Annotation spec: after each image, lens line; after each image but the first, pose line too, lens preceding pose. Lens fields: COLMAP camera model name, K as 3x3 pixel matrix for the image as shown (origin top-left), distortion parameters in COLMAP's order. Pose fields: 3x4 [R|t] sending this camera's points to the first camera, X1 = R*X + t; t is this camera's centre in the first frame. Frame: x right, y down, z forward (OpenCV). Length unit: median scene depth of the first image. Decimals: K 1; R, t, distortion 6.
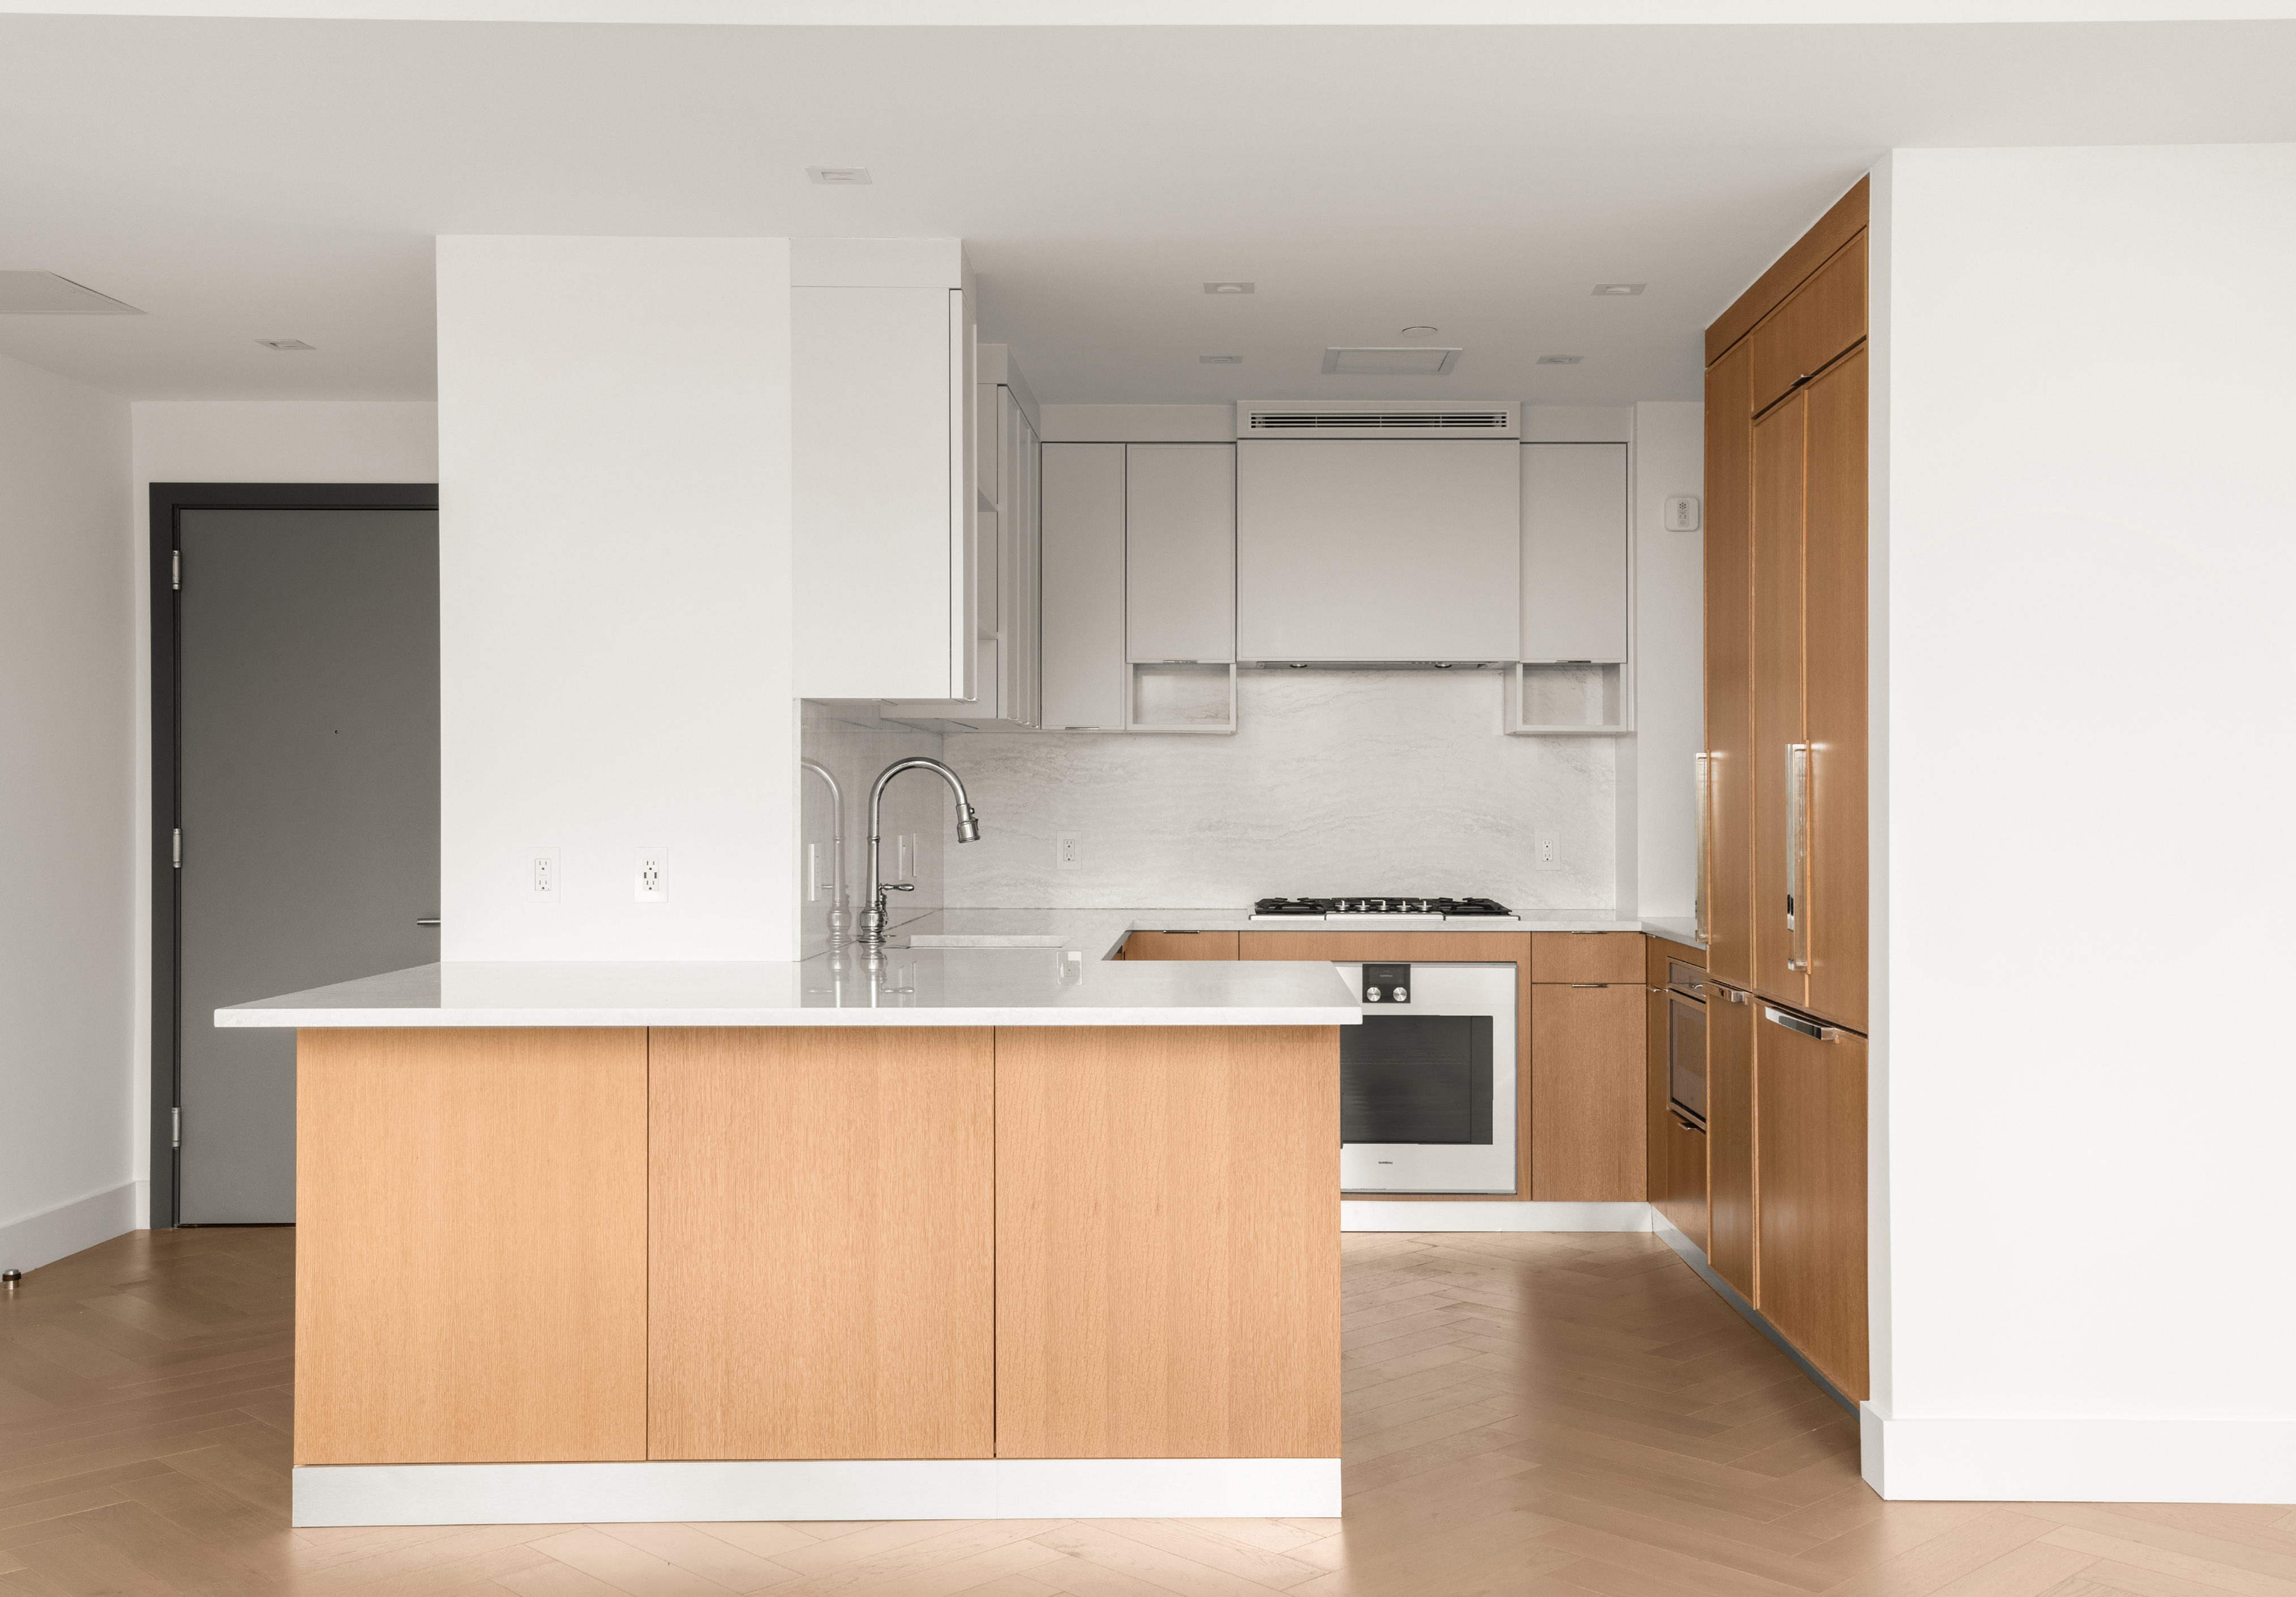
lens RADIAL K [[2221.7, 0, 1149.4], [0, 2221.7, 798.1], [0, 0, 1]] dist [0.008091, 0.000000]
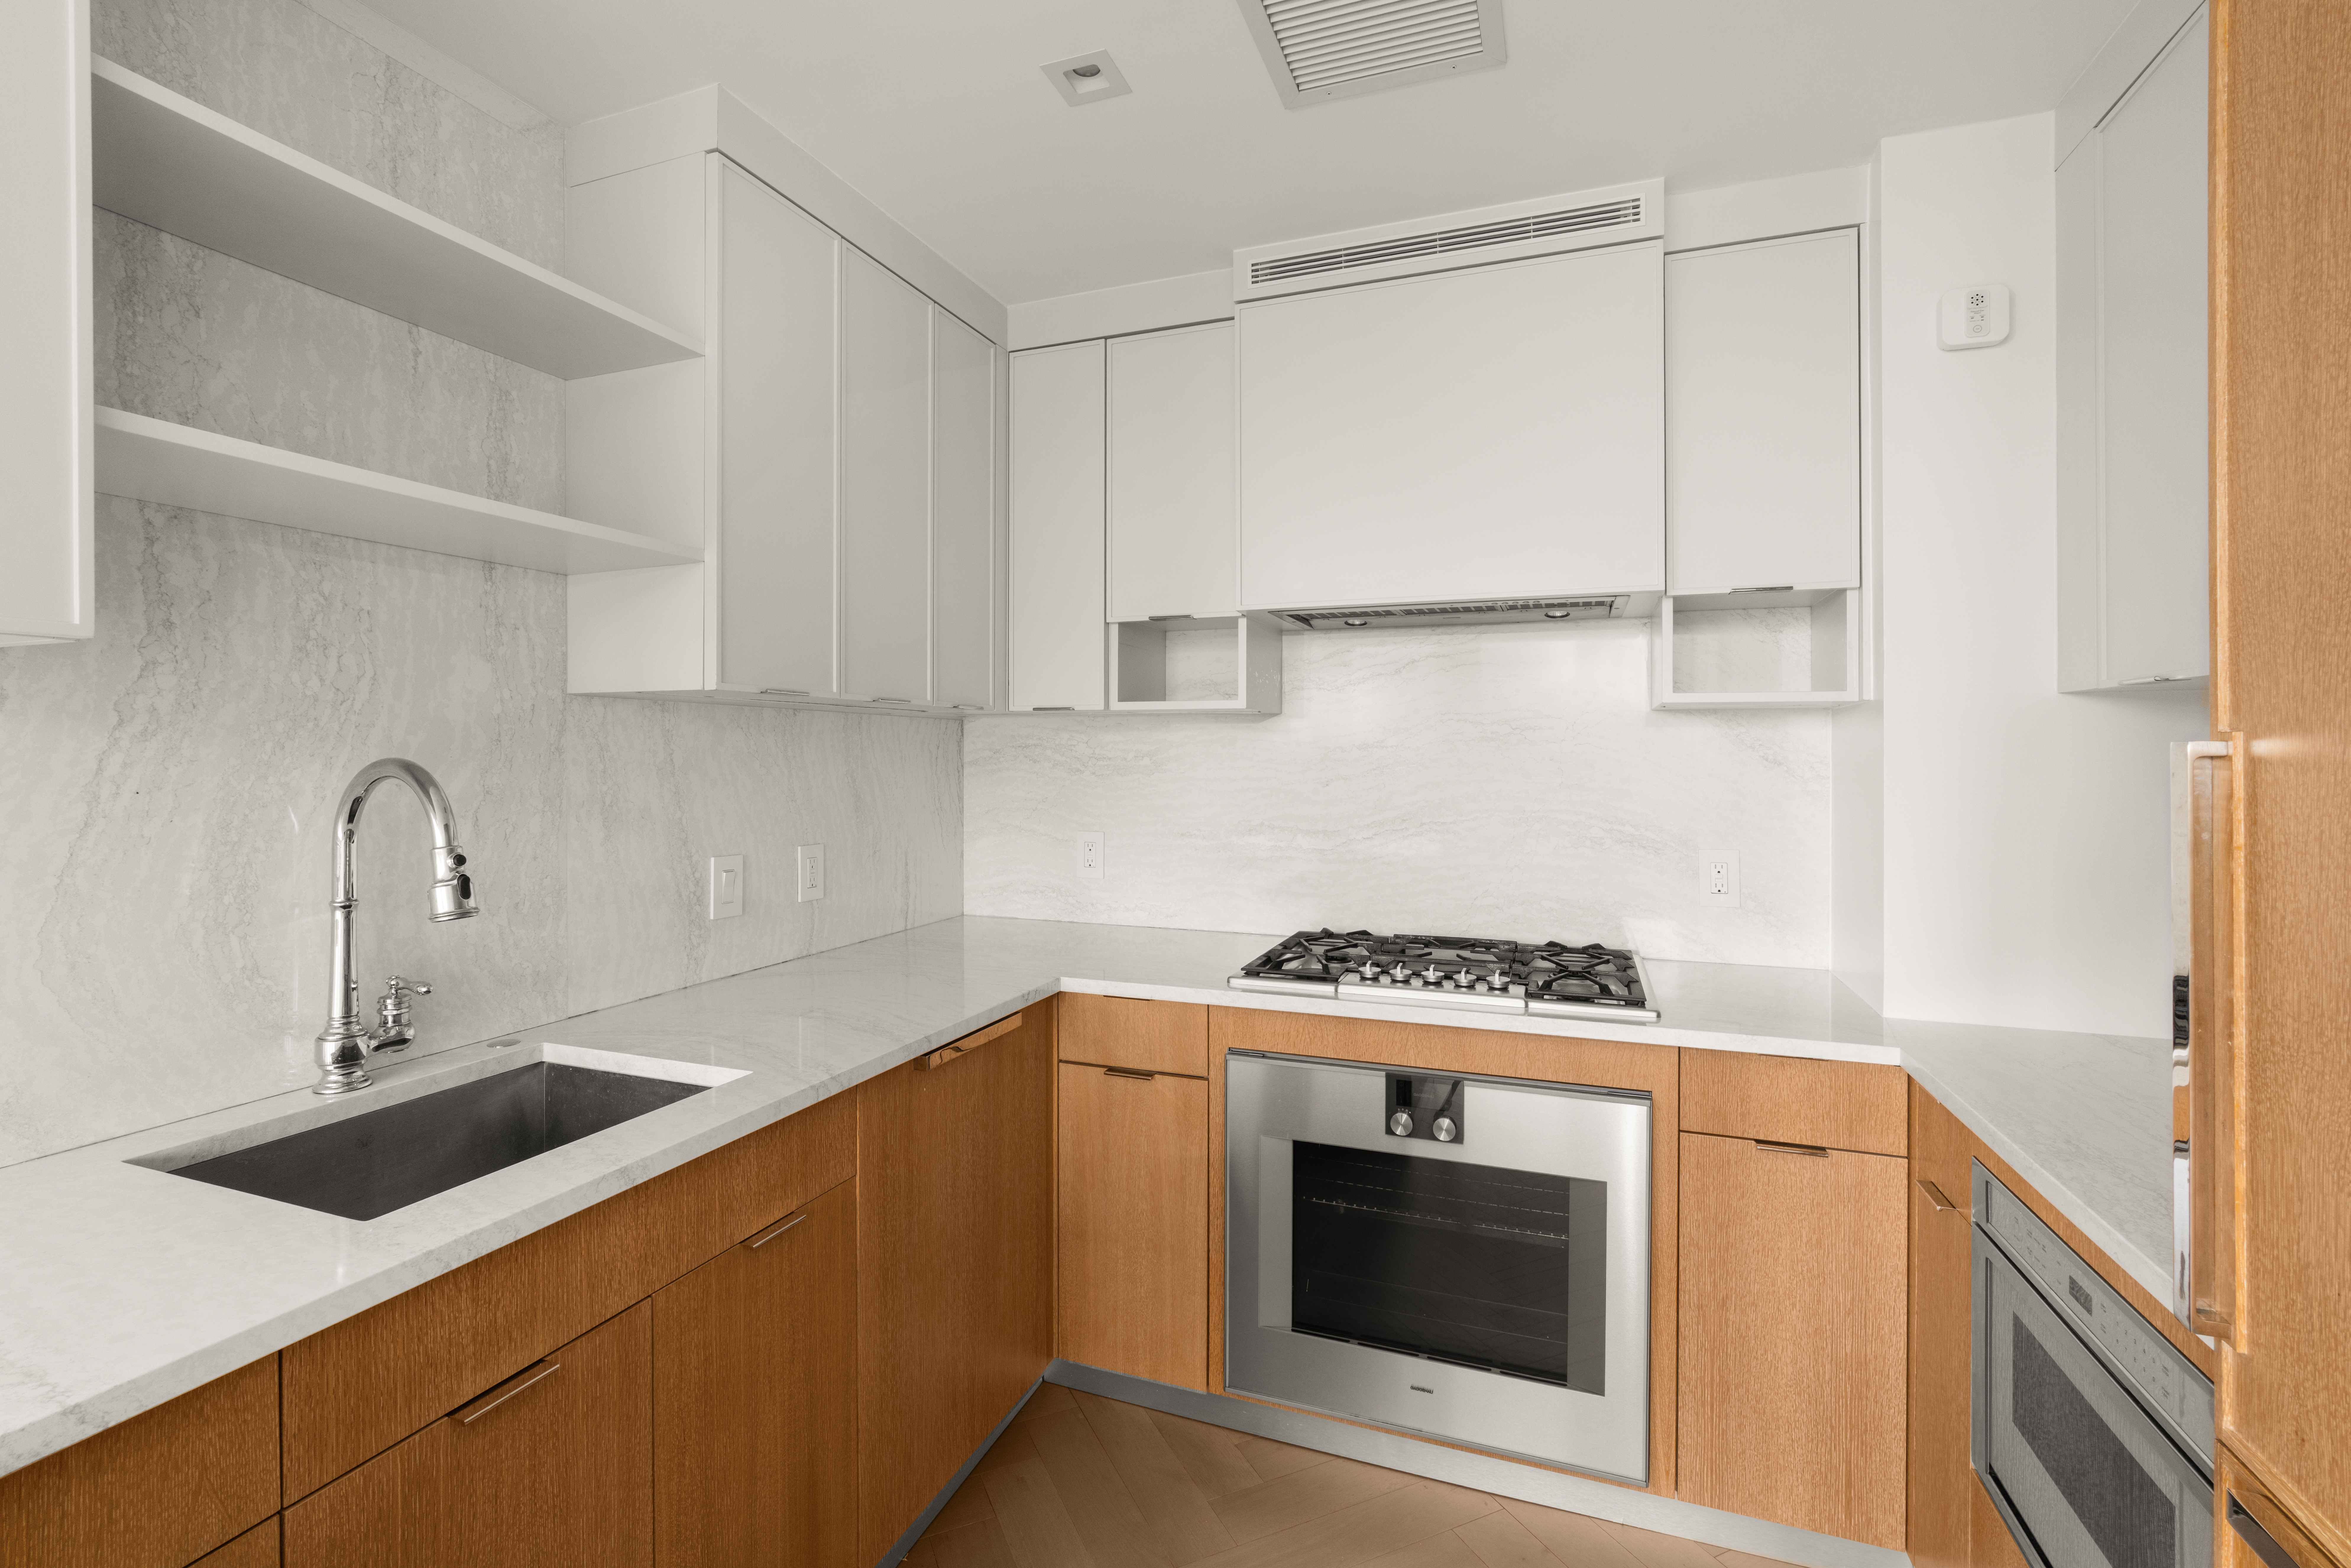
lens RADIAL K [[1036.2, 0, 1175.9], [0, 1036.2, 758.1], [0, 0, 1]] dist [-0.012266, 0.000100]
pose [[0.947292, 0.000705, -0.320372, 0.128792], [0.000801, 0.999989, 0.004568, -0.015933], [0.320371, -0.004584, 0.947281, 0.677040]]
